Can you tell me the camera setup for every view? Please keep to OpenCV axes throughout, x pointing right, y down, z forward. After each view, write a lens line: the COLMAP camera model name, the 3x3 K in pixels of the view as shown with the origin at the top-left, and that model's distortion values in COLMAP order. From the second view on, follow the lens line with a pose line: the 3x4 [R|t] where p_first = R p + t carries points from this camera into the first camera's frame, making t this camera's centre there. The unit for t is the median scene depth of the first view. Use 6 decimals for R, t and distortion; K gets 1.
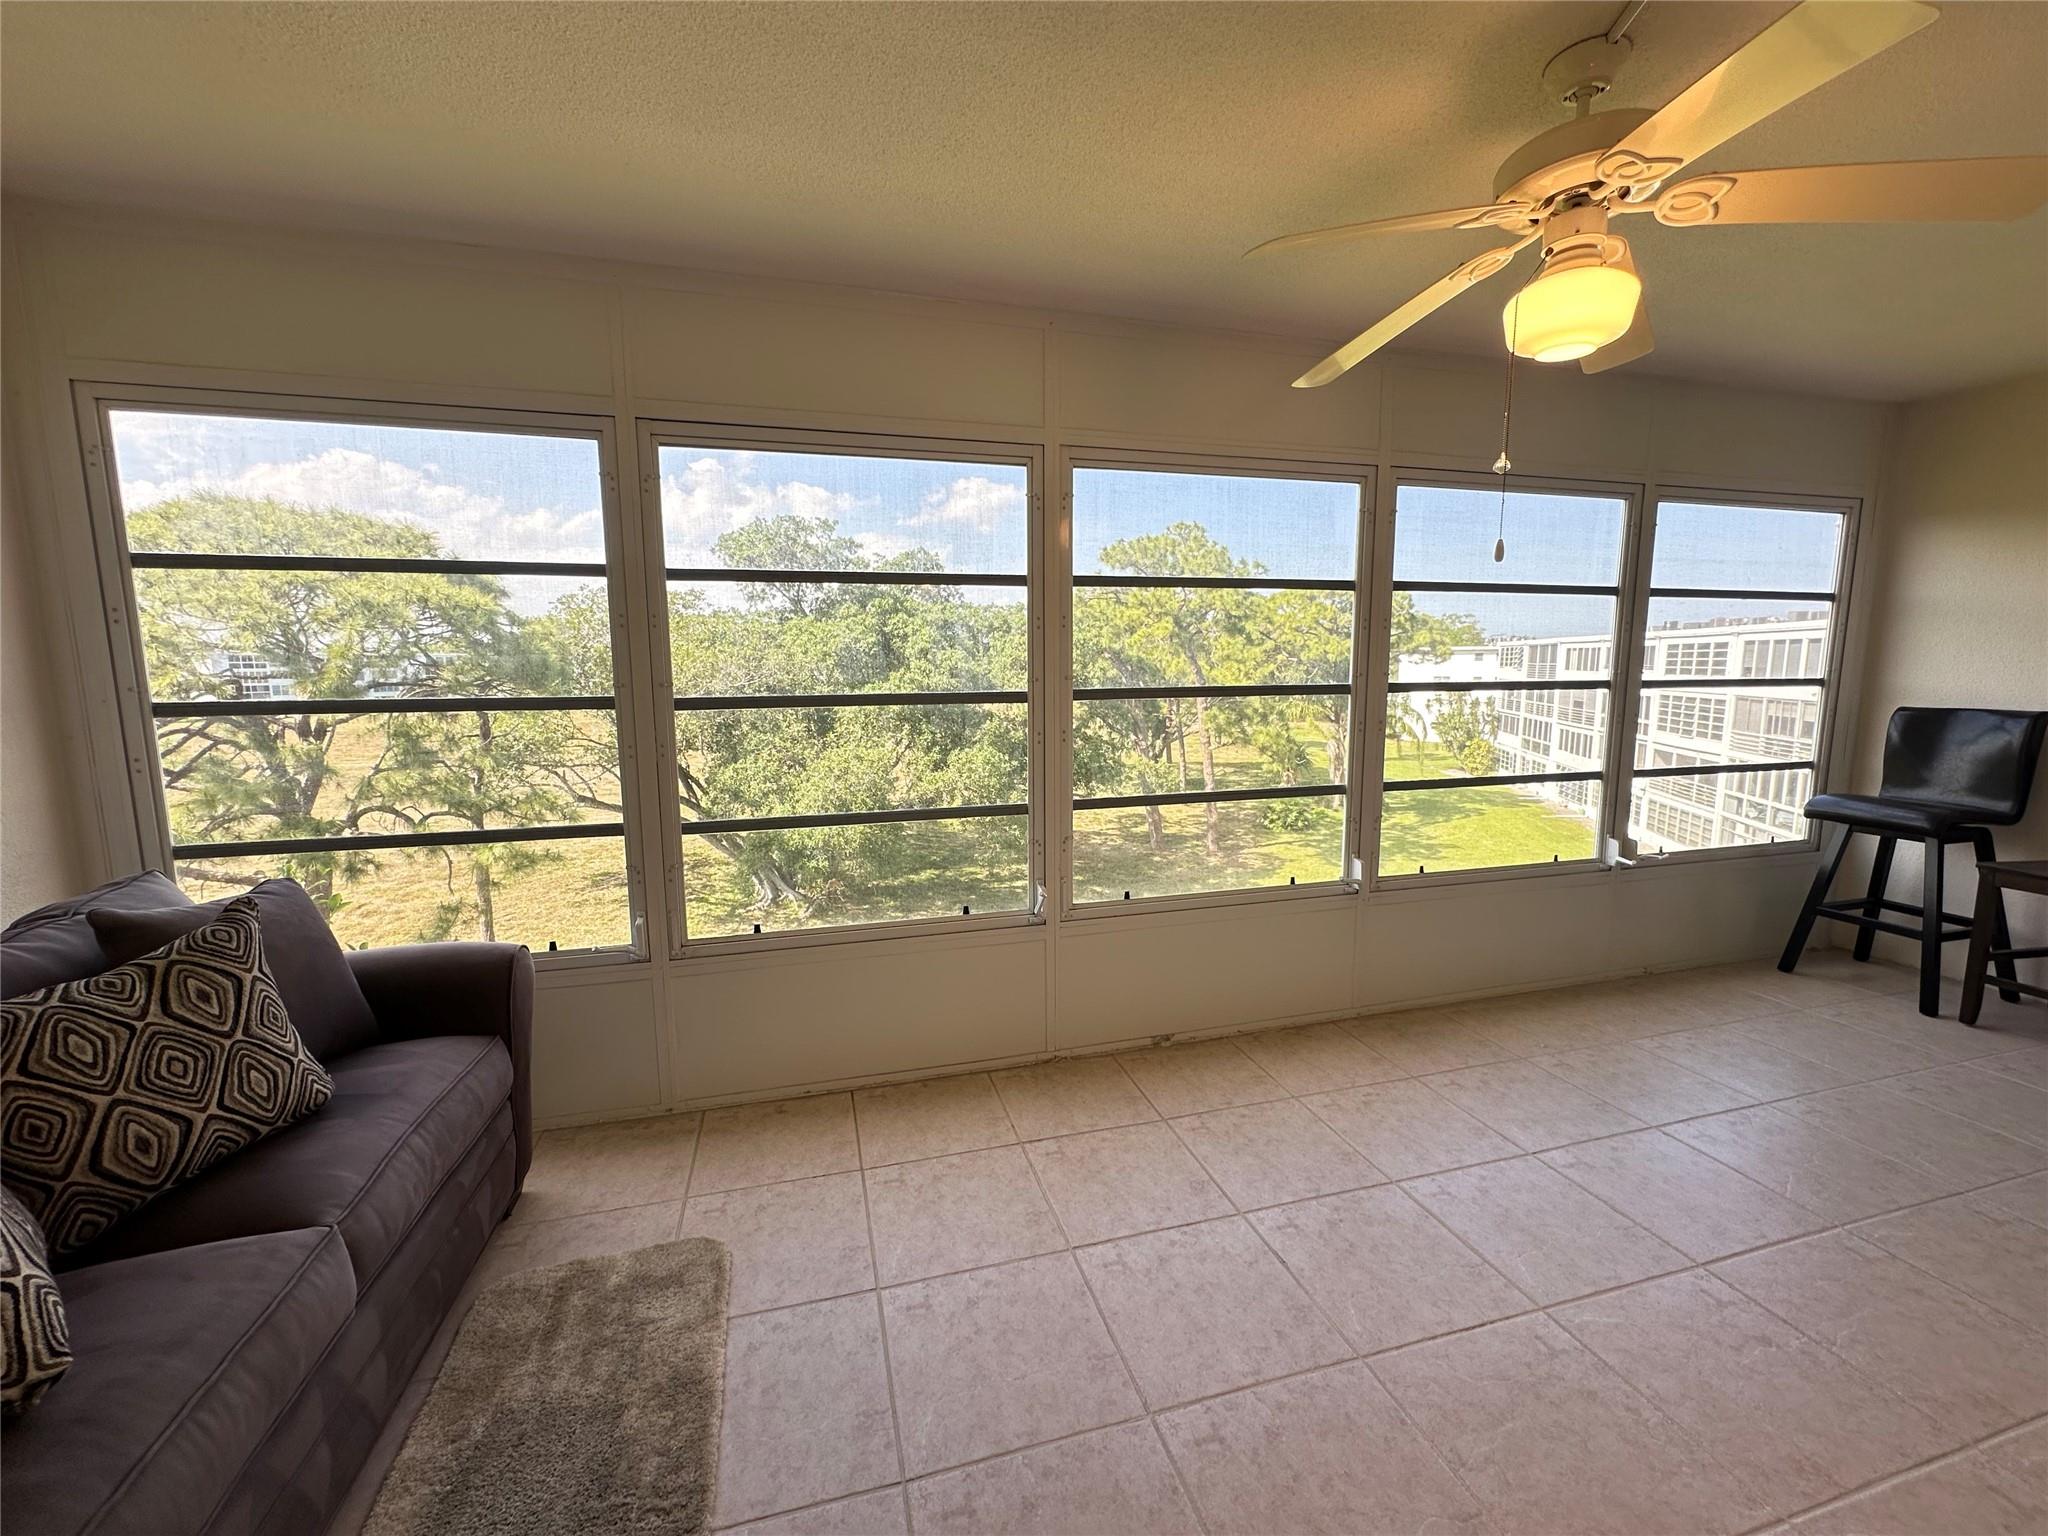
lens RADIAL K [[814.1, 0, 1034.3], [0, 814.1, 773.5], [0, 0, 1]] dist [-0.000060, -0.000156]
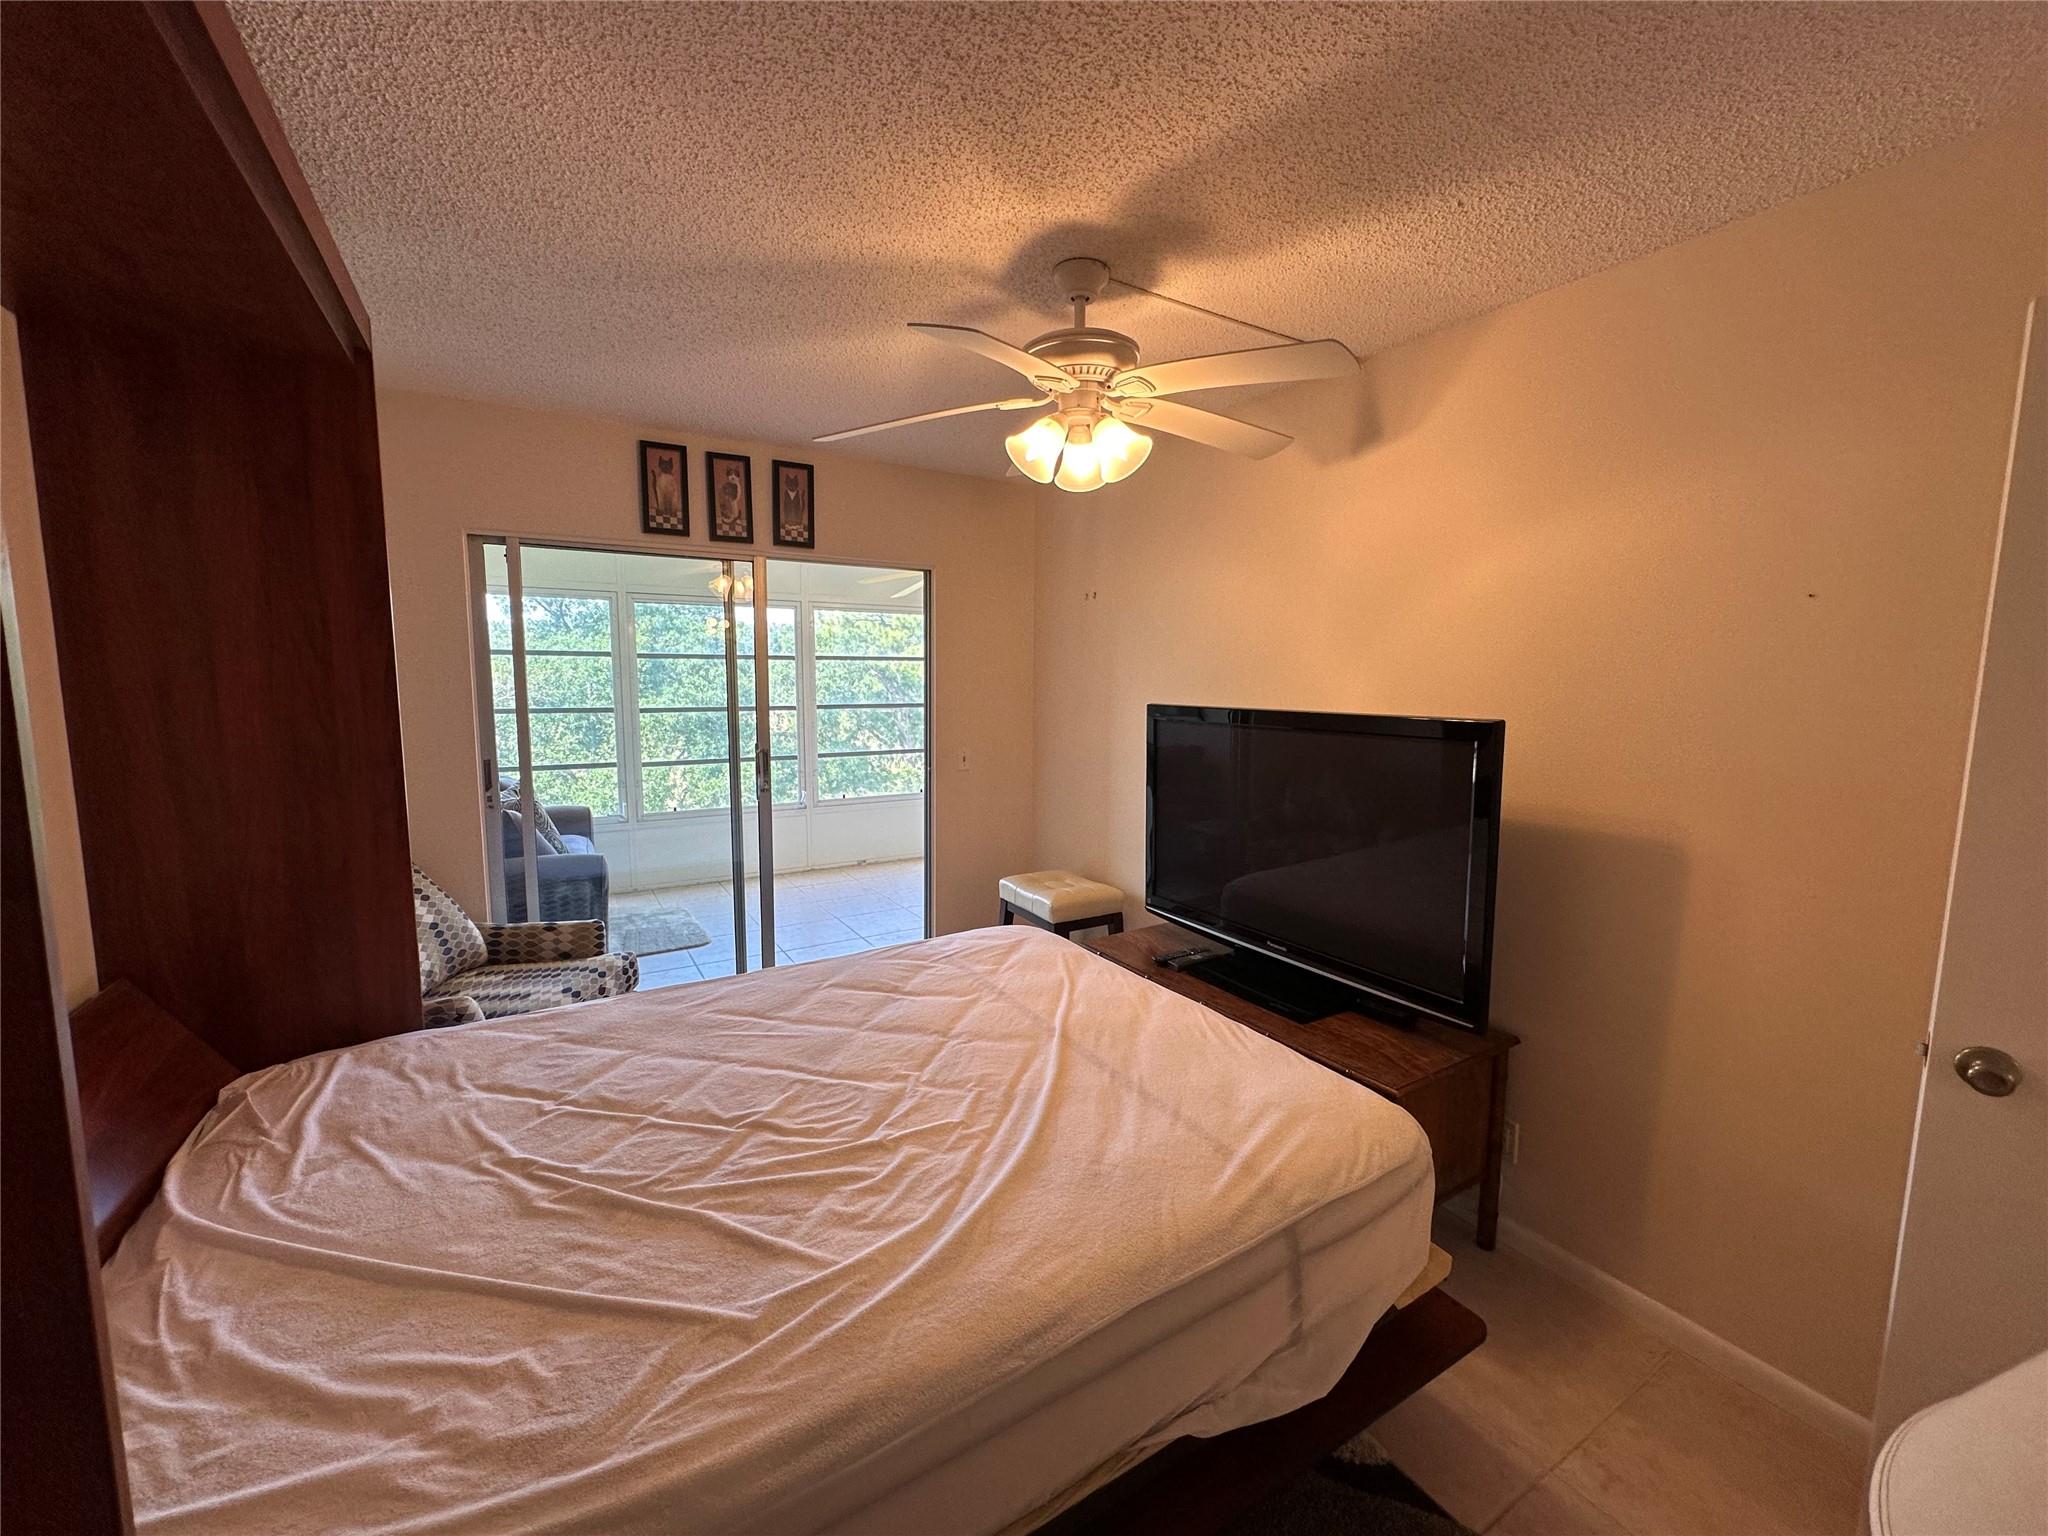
lens RADIAL K [[819.1, 0, 1025.2], [0, 819.1, 768.8], [0, 0, 1]] dist [-0.001530, -0.000124]
pose [[0.966199, -0.016581, 0.257264, 0.016119], [0.022552, 0.999540, -0.020275, 0.118401], [-0.256810, 0.025392, 0.966128, -1.205892]]
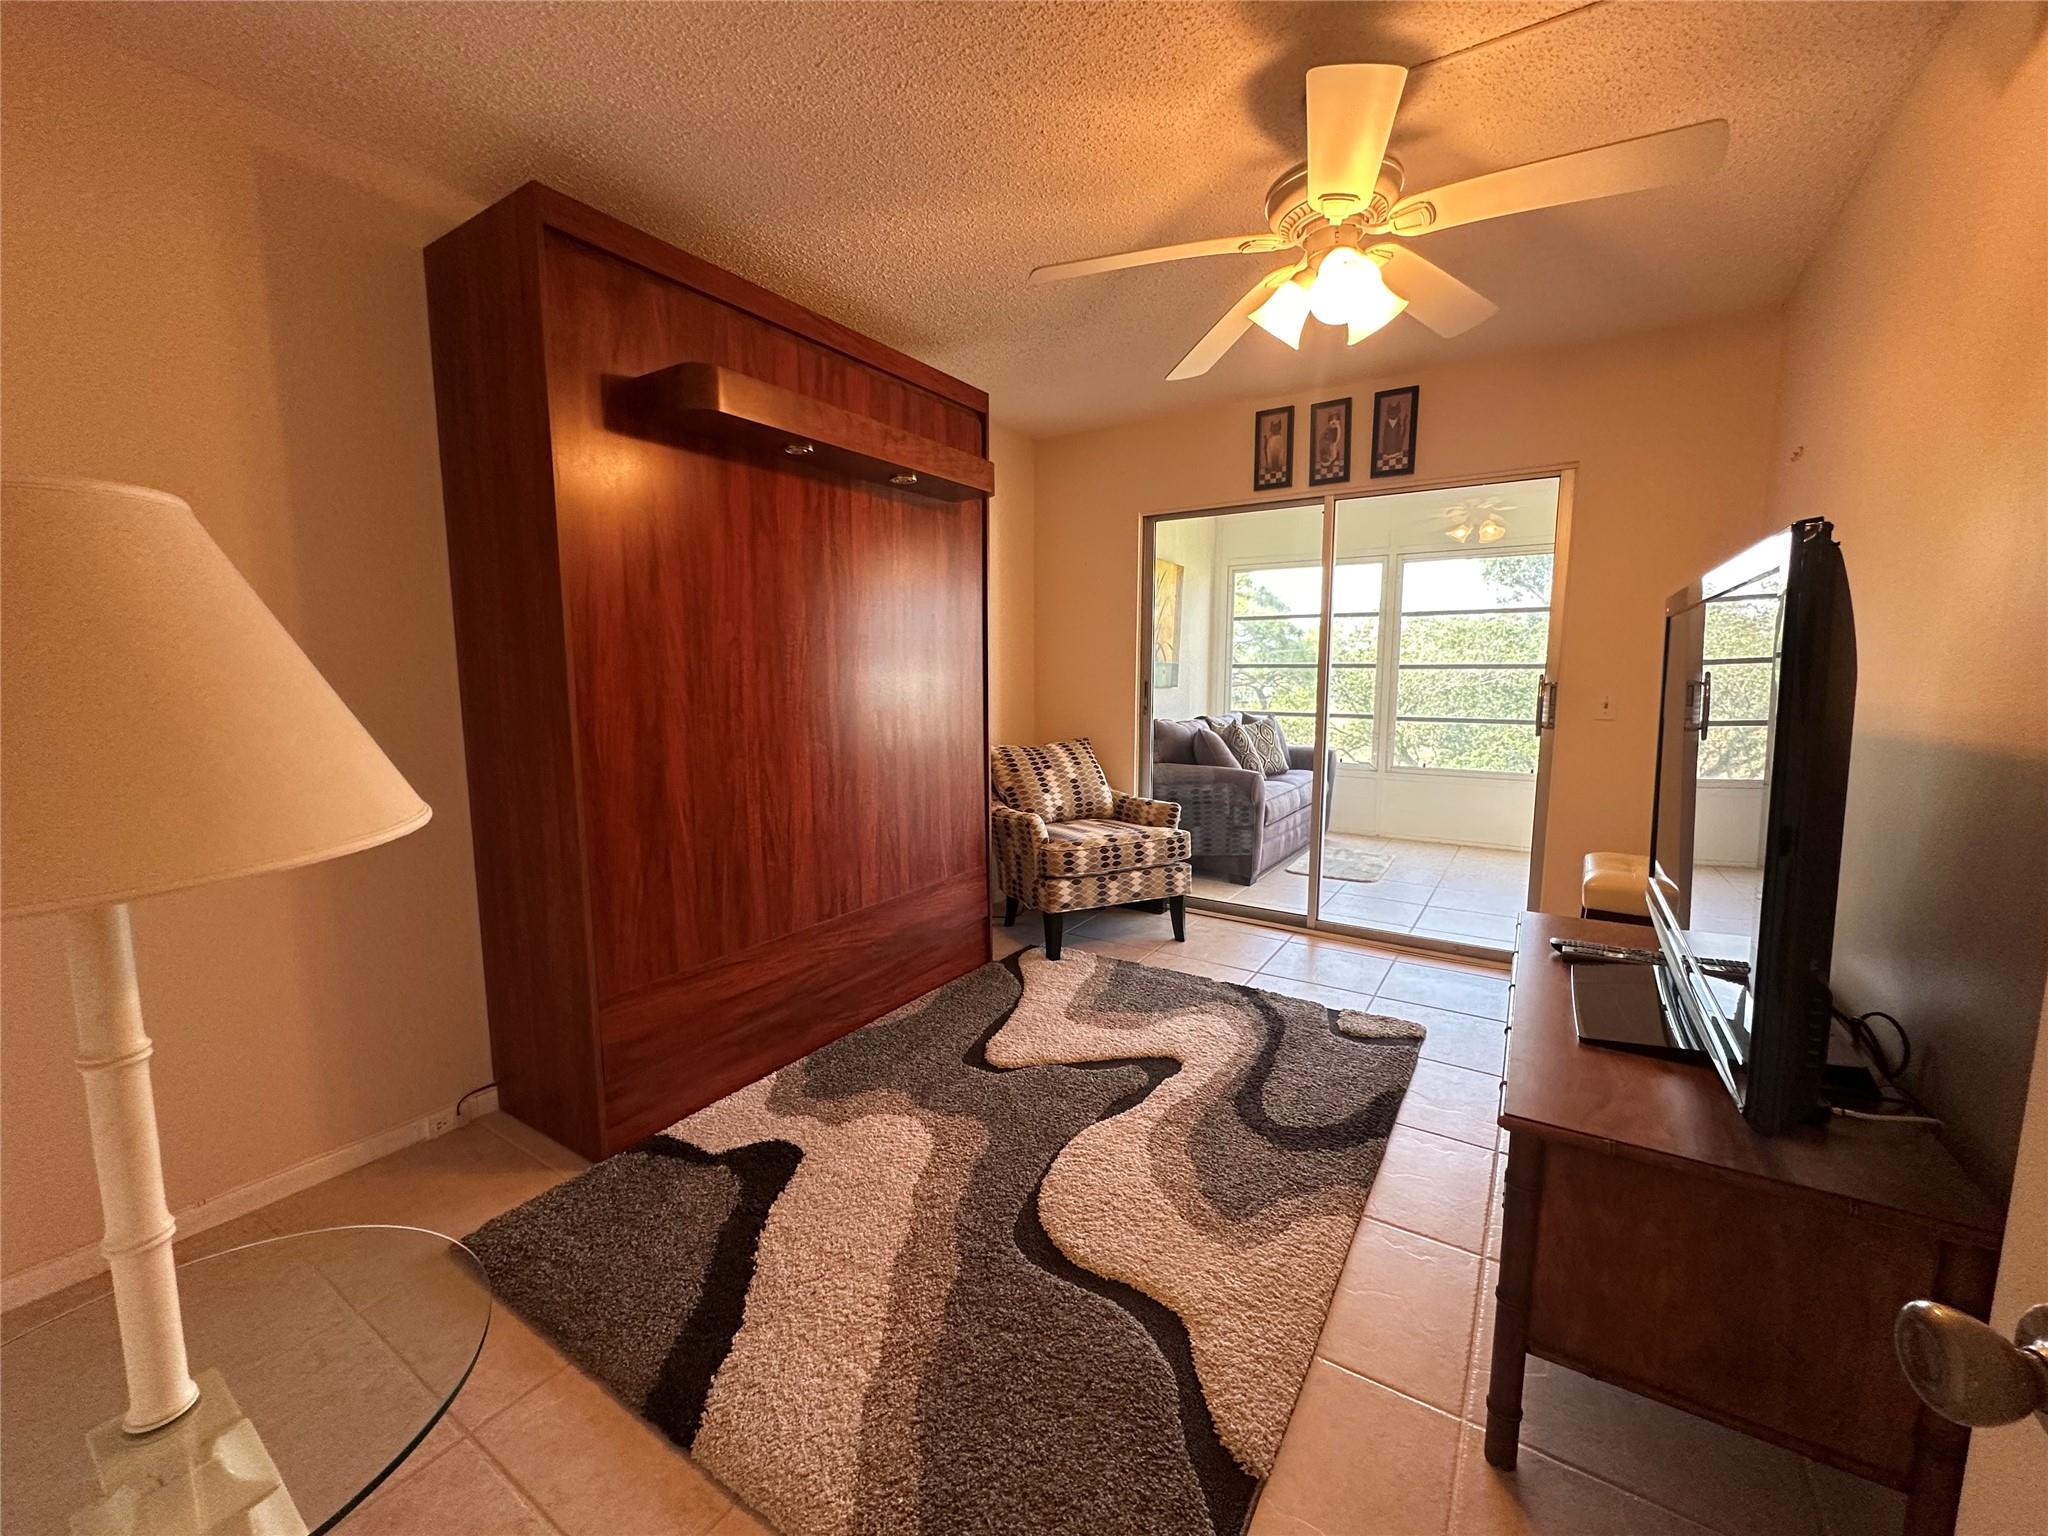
lens RADIAL K [[819.1, 0, 1025.2], [0, 819.1, 768.8], [0, 0, 1]] dist [-0.001530, -0.000124]
pose [[0.653896, 0.098213, -0.750183, 0.544729], [-0.105594, 0.993681, 0.038050, 0.189263], [0.749179, 0.054334, 0.660135, -1.134383]]
